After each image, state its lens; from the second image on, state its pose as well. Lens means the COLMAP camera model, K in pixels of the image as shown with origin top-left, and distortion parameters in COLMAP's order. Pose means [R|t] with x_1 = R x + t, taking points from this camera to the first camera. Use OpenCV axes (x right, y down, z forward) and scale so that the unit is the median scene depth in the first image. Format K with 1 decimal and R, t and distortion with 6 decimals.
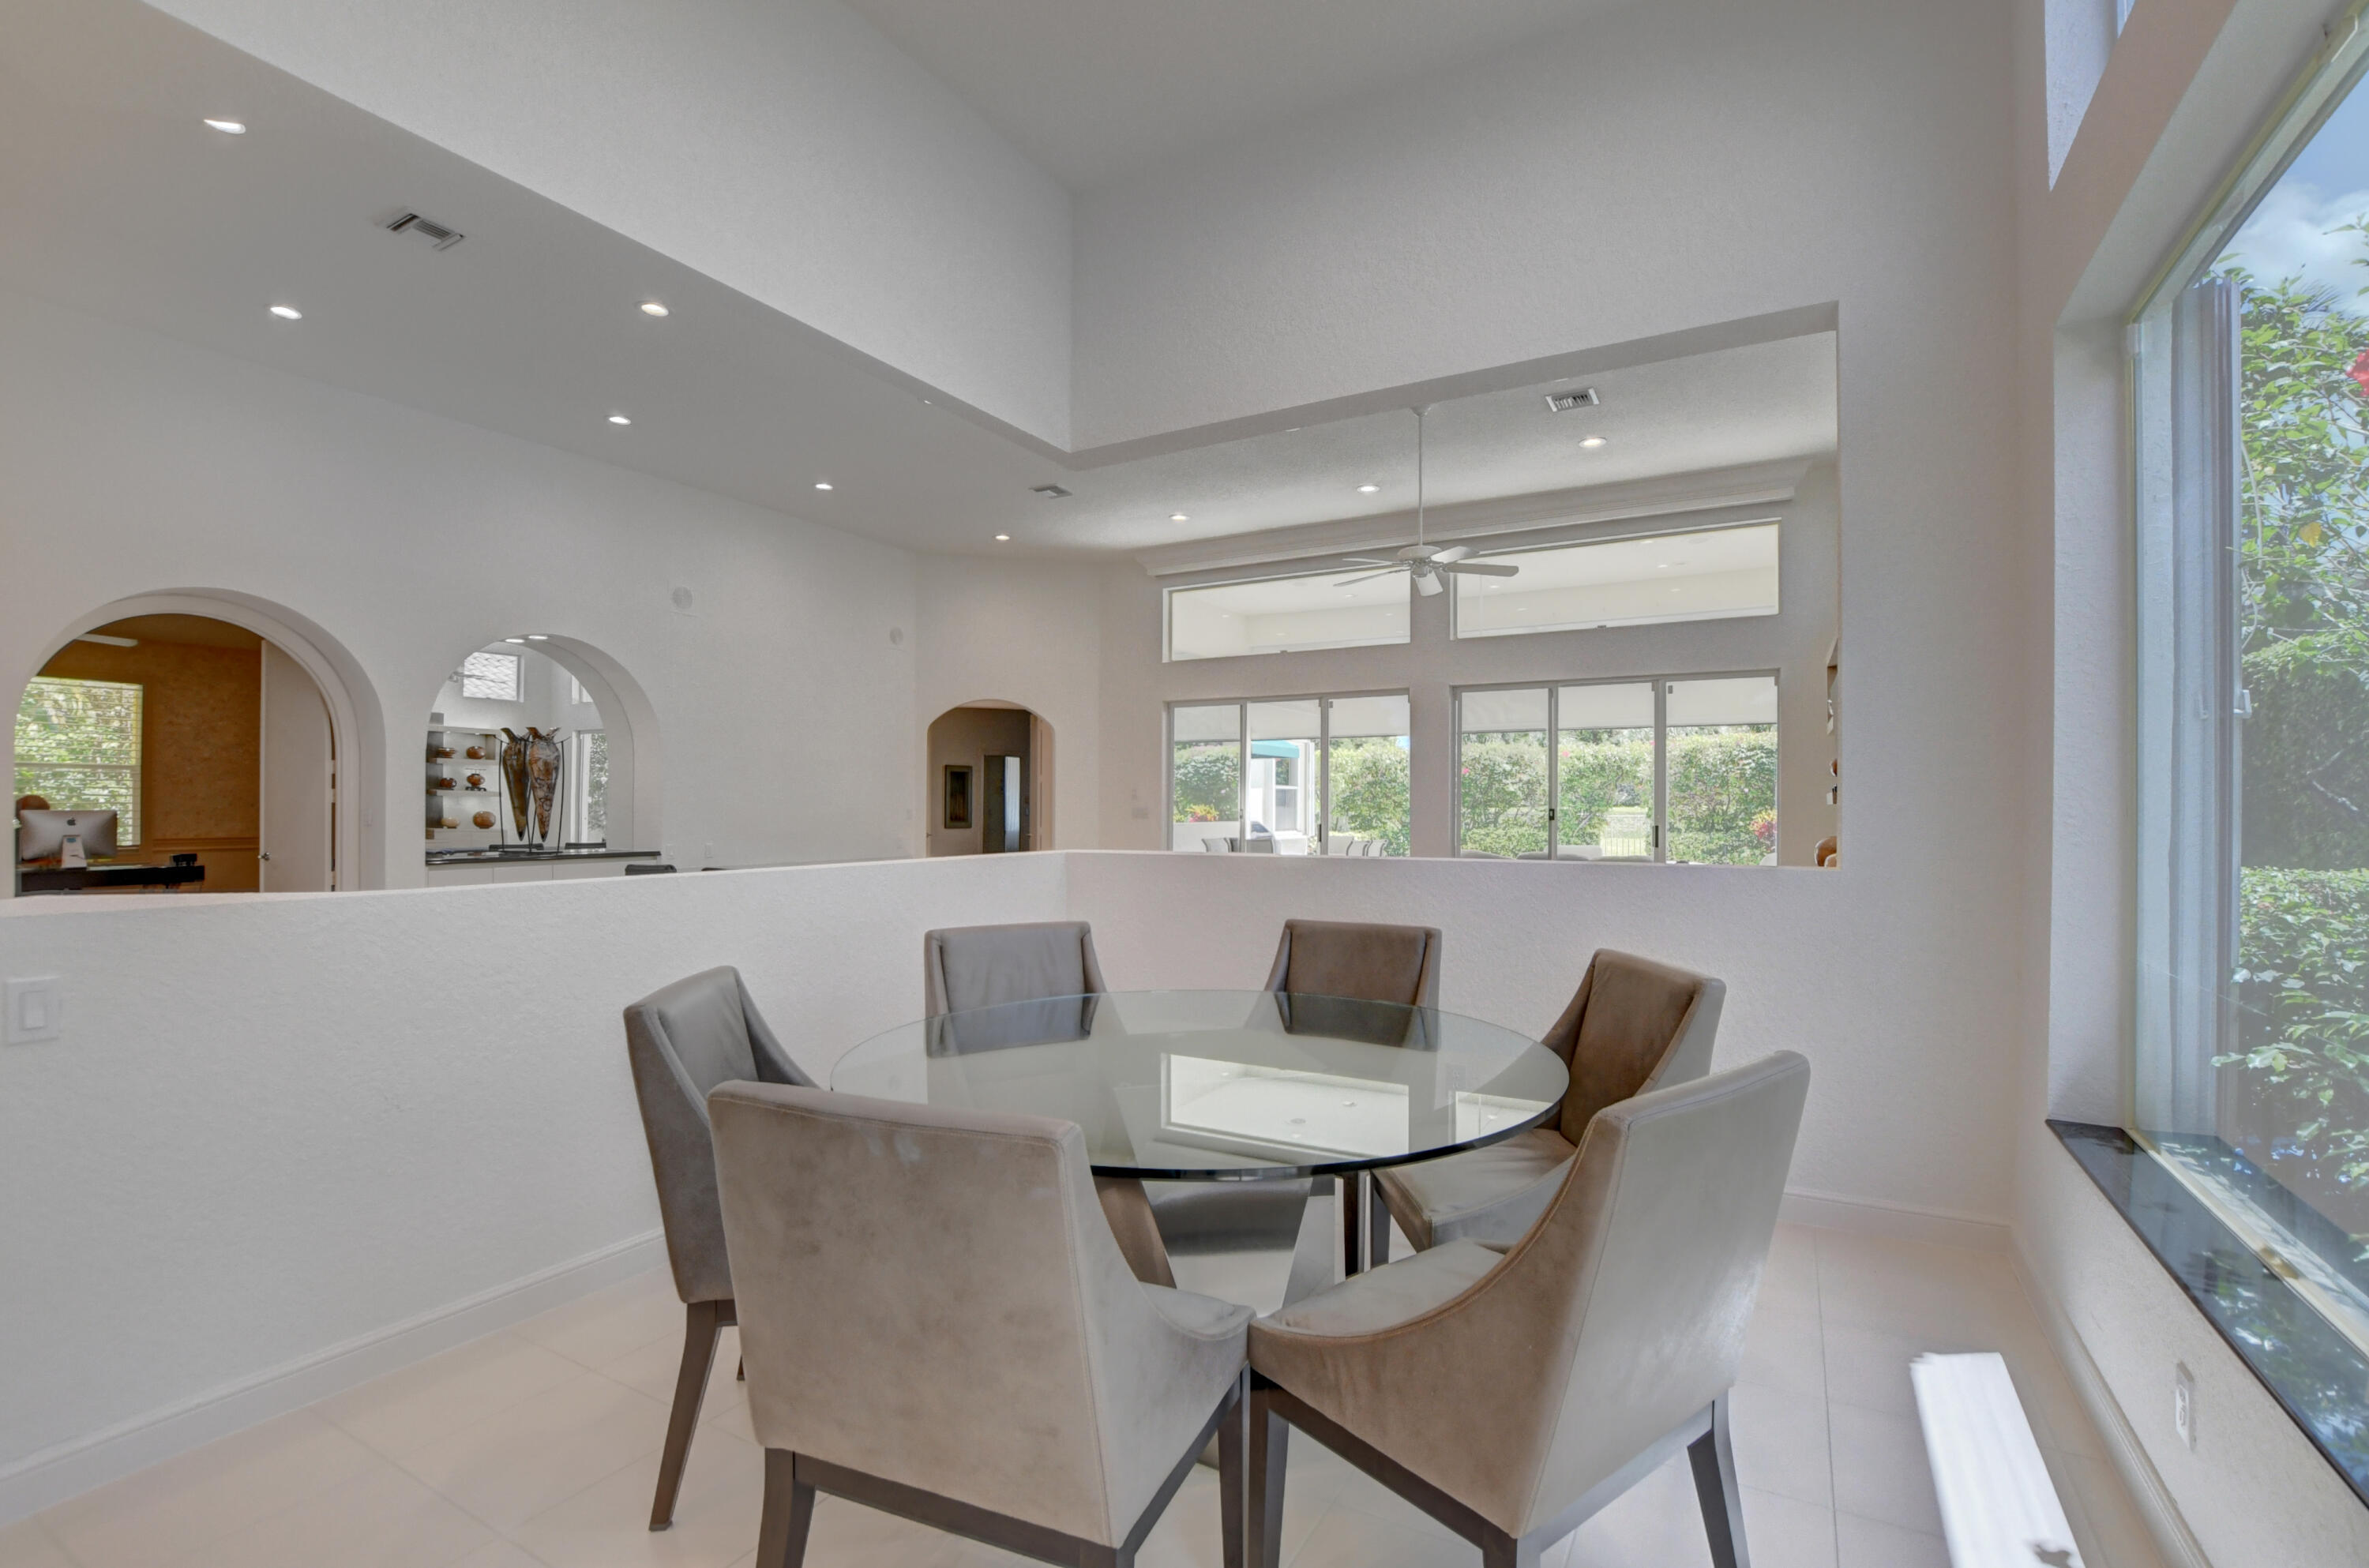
lens RADIAL K [[1062.3, 0, 1208.5], [0, 1062.3, 805.3], [0, 0, 1]] dist [-0.025766, -0.000536]
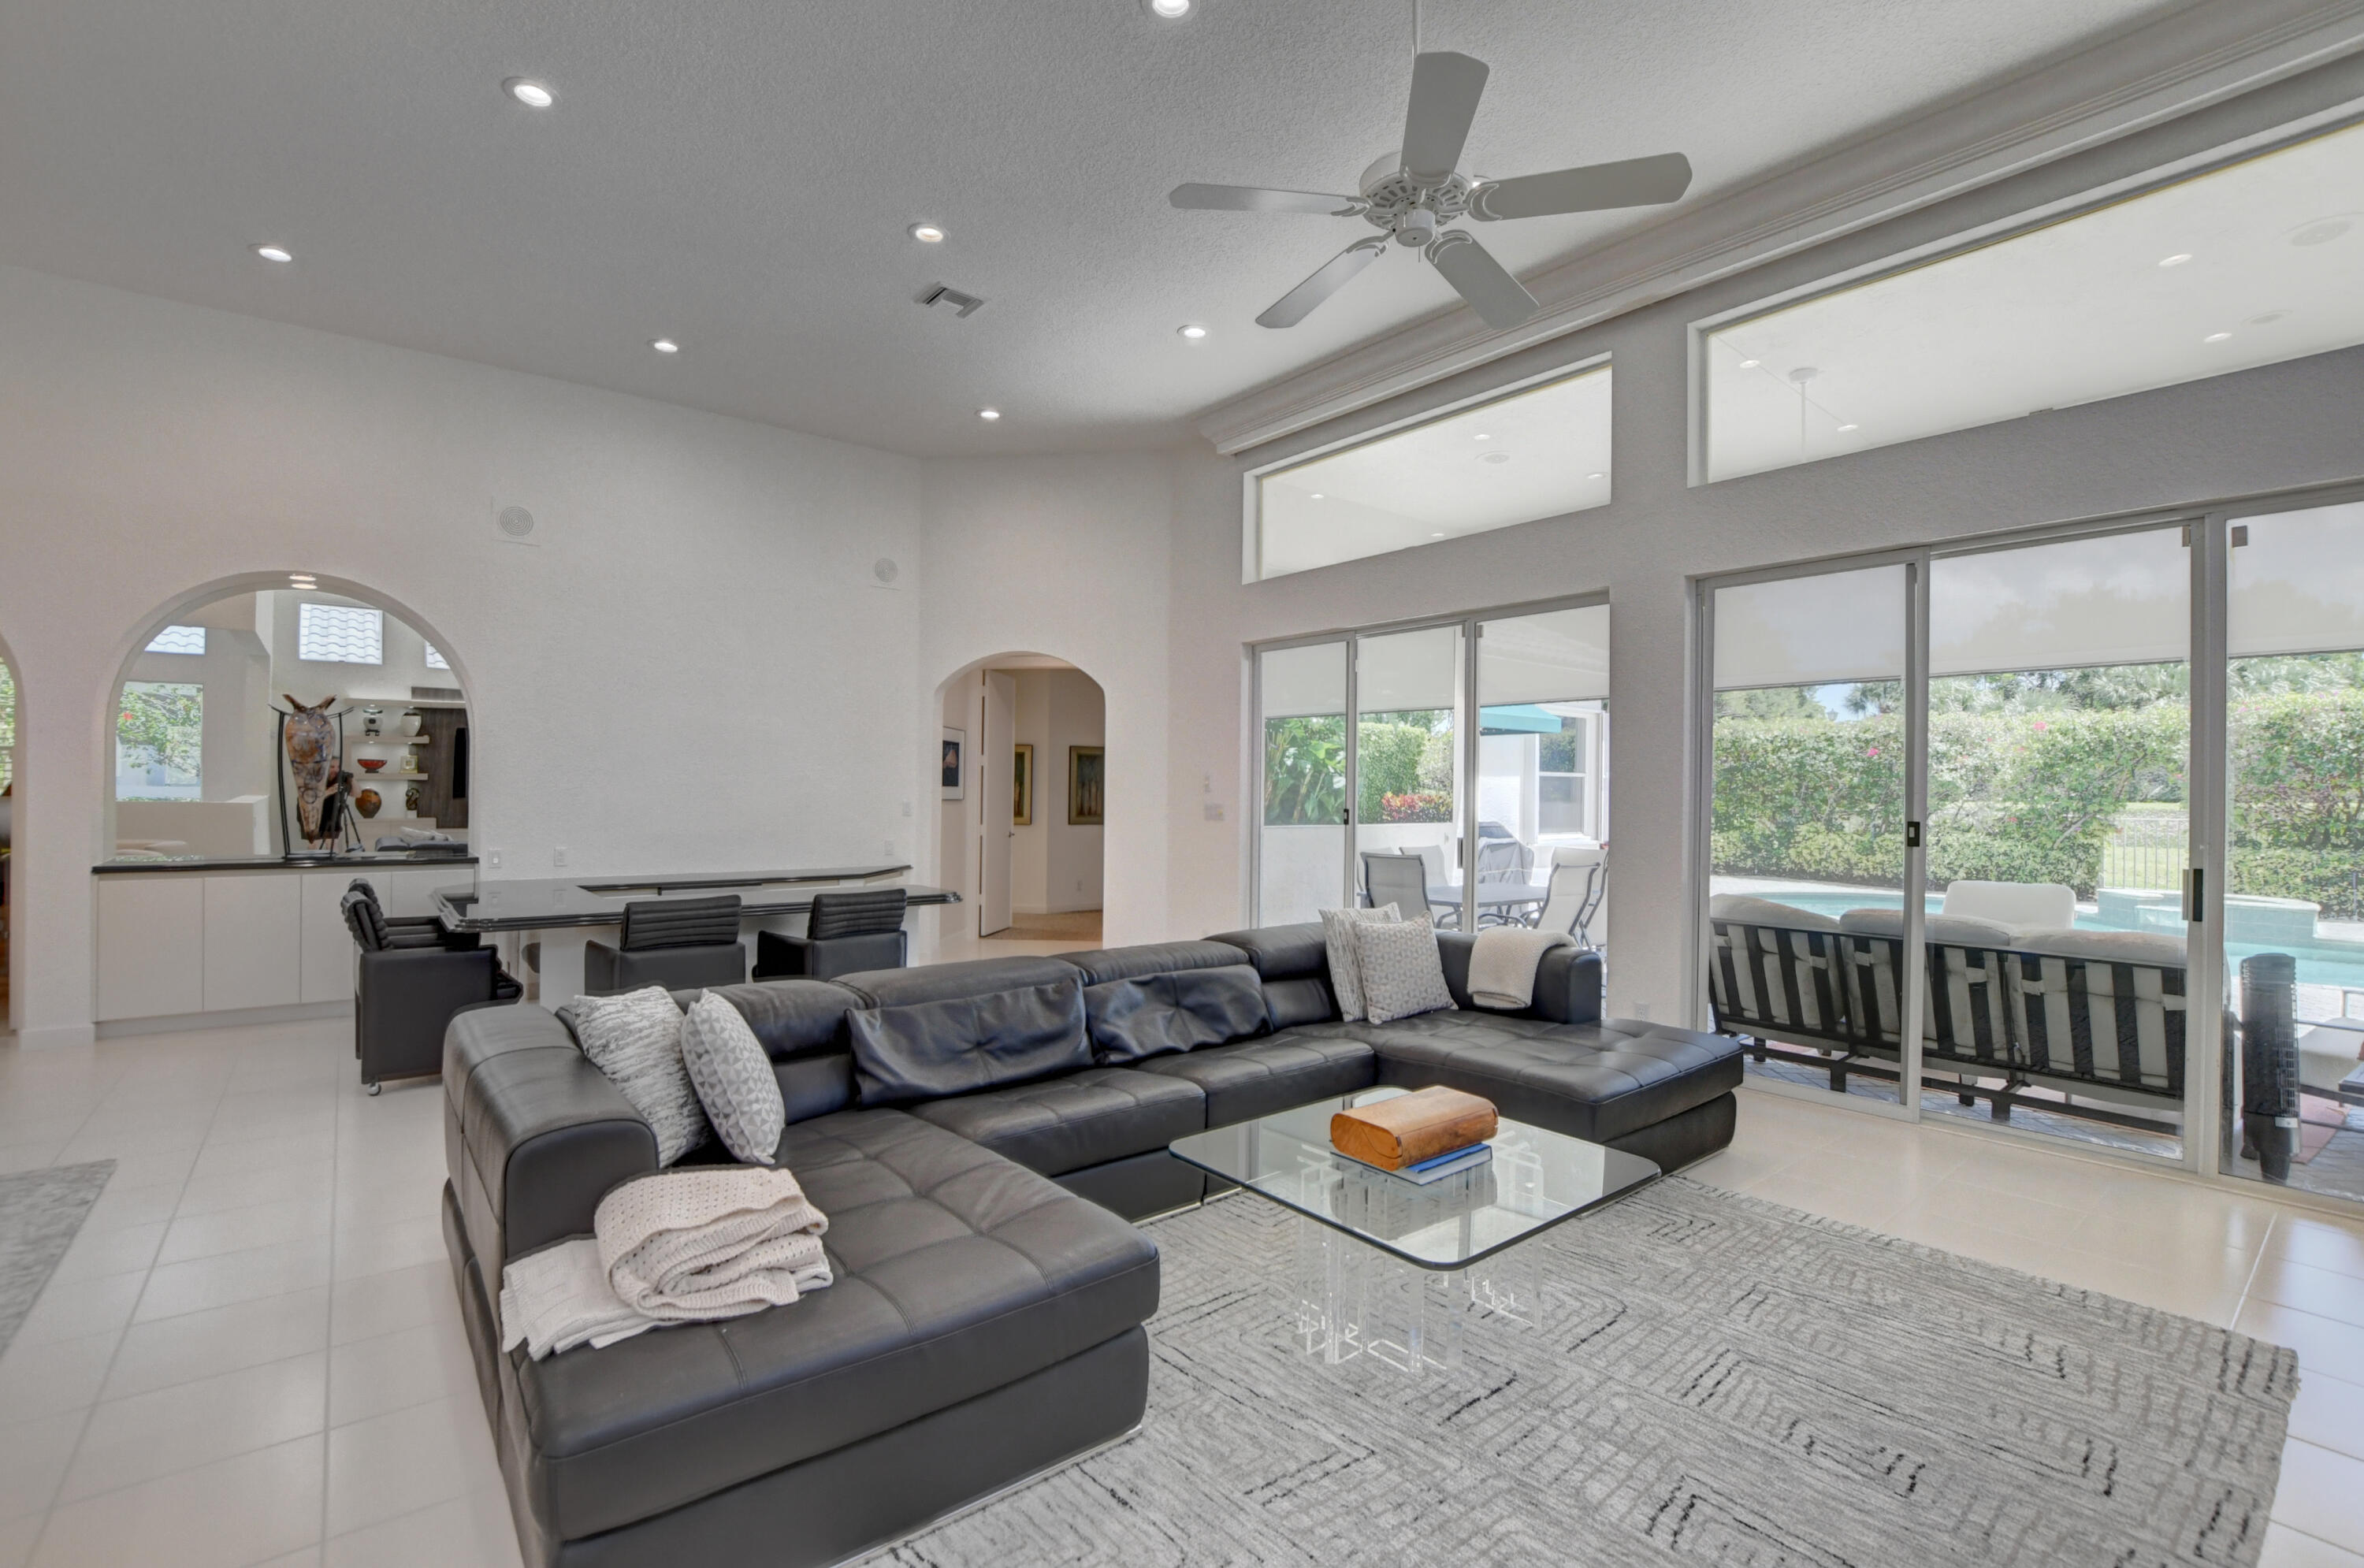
lens RADIAL K [[1048.2, 0, 1182.0], [0, 1048.2, 784.0], [0, 0, 1]] dist [-0.014805, -0.000073]
pose [[0.926692, 0.005999, -0.375775, 0.166189], [-0.008761, 0.999946, -0.005643, -0.006729], [0.375721, 0.008521, 0.926694, 0.381419]]
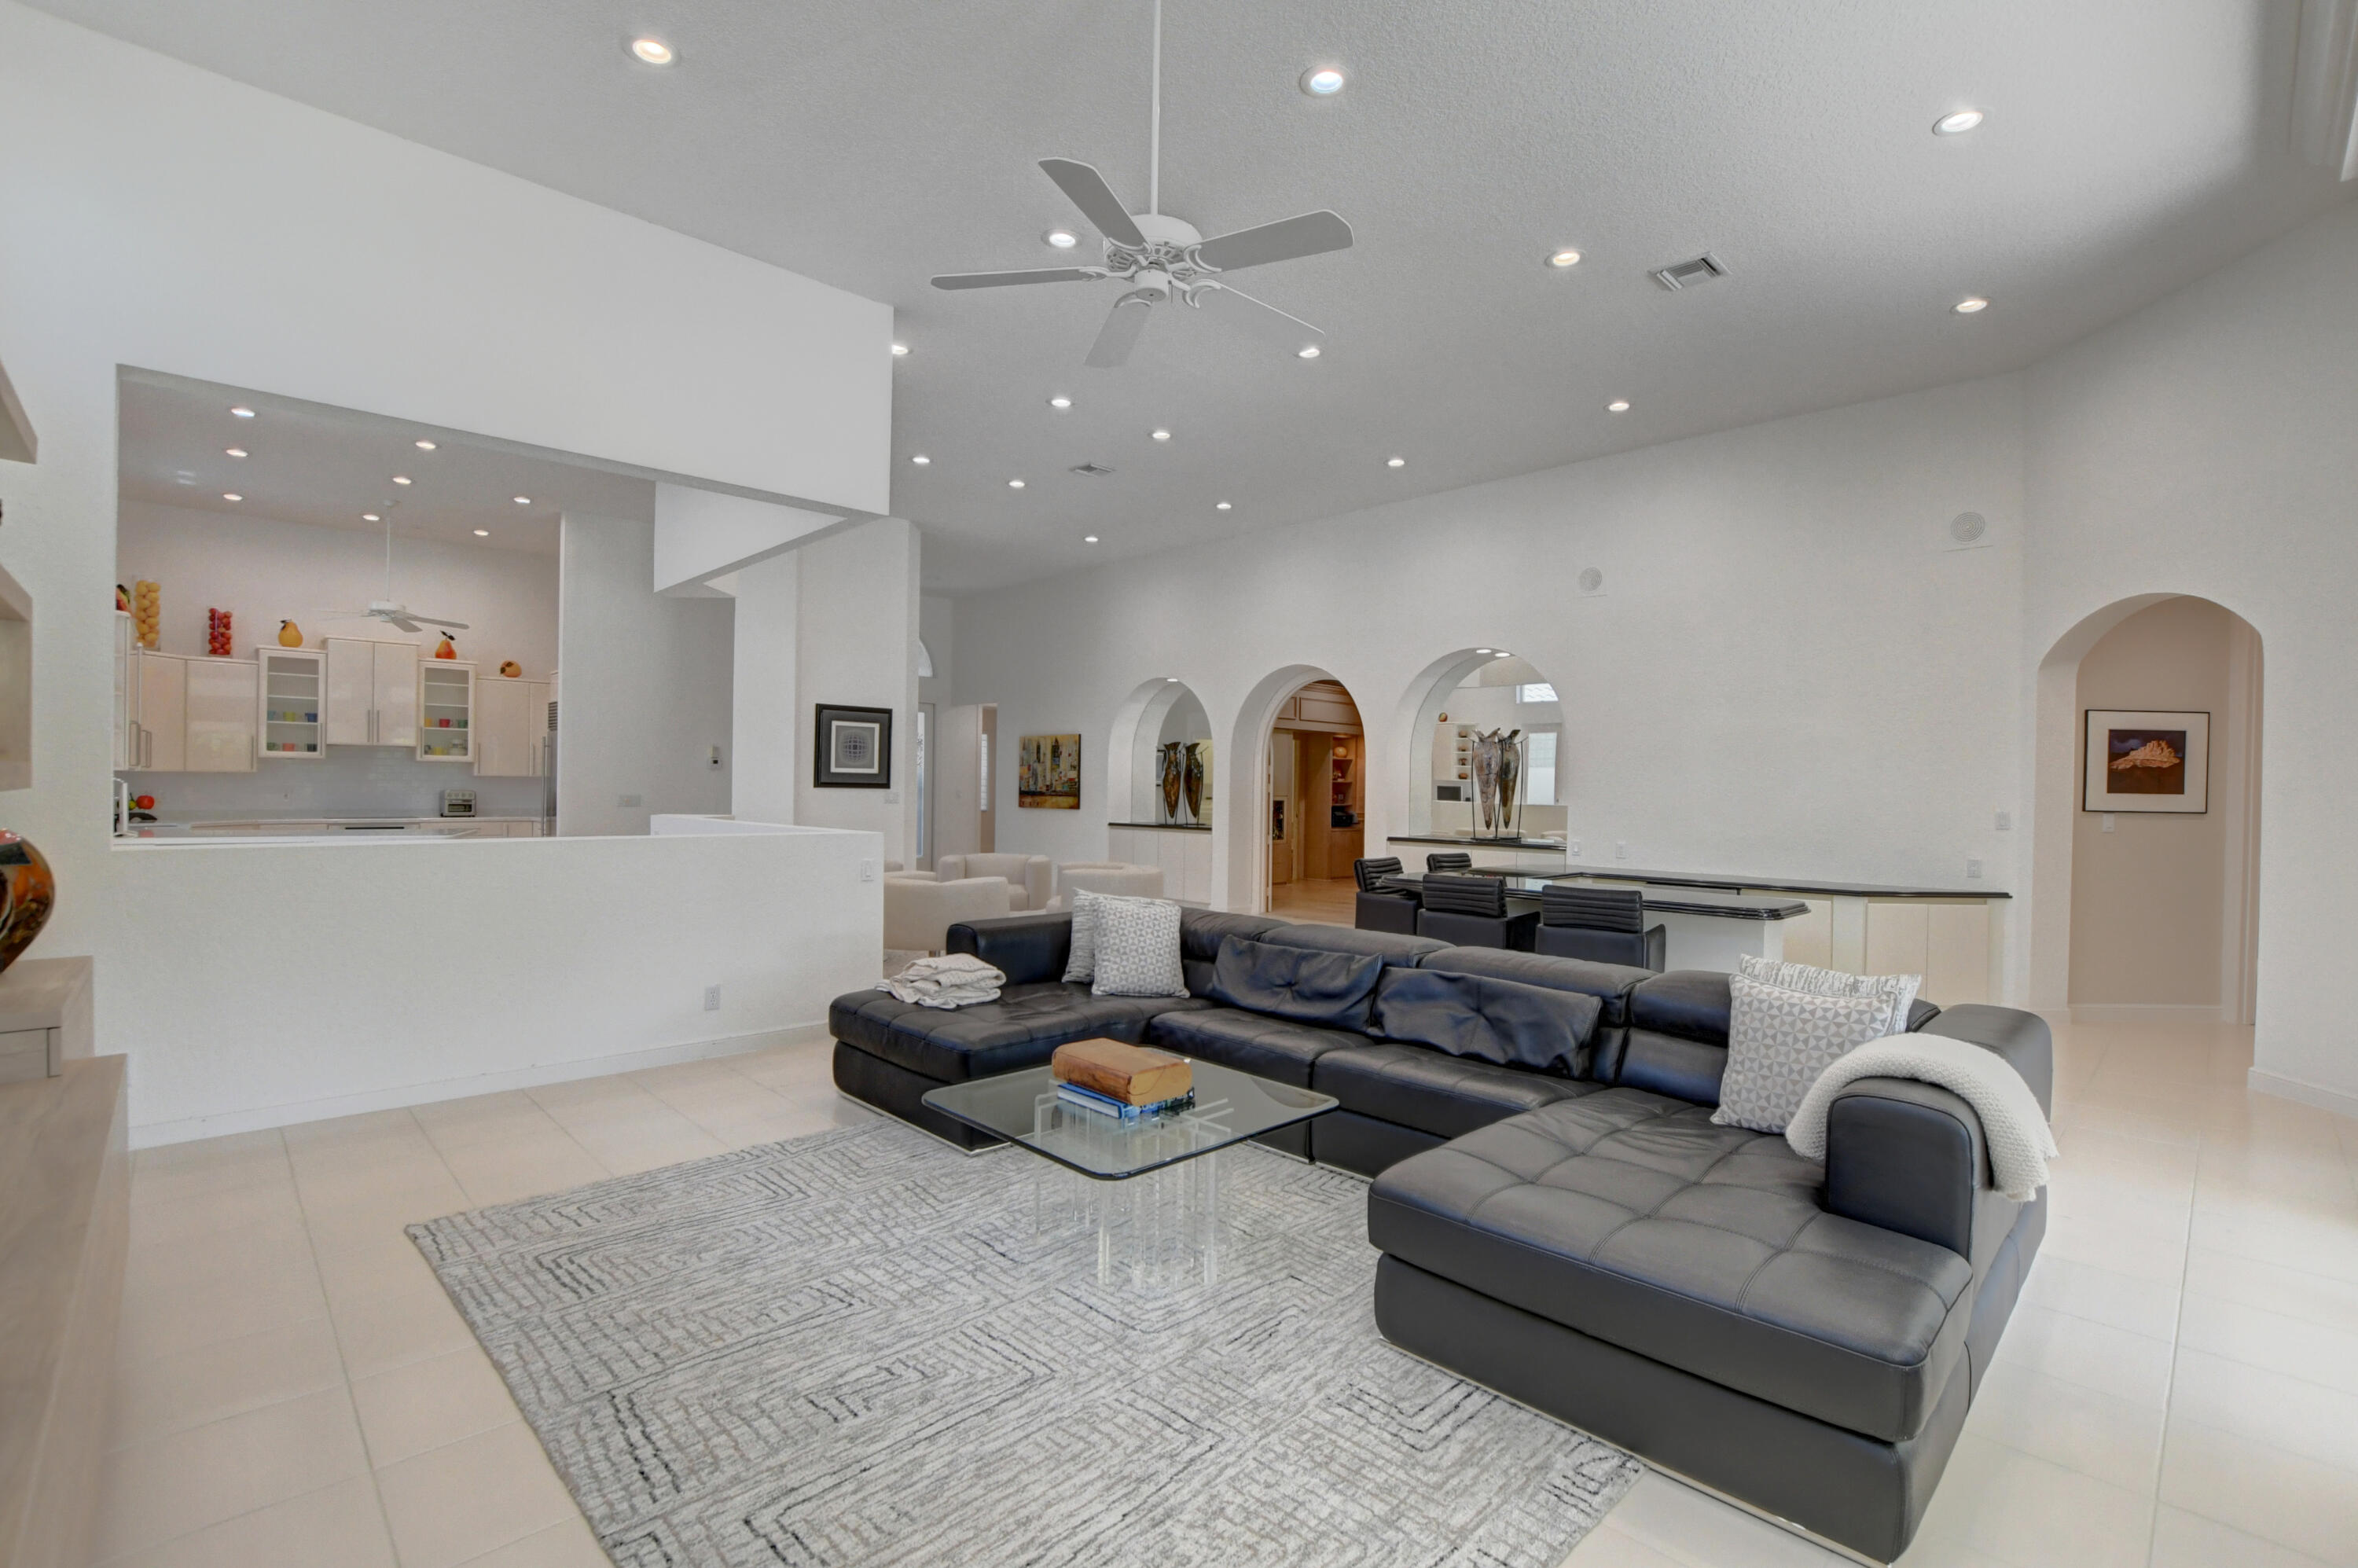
lens RADIAL K [[1057.5, 0, 1202.9], [0, 1057.5, 805.2], [0, 0, 1]] dist [-0.025766, -0.000536]
pose [[-0.291102, 0.012004, -0.956617, 0.386134], [-0.009172, 0.999840, 0.015337, -0.005139], [0.956648, 0.013239, -0.290945, 0.725380]]
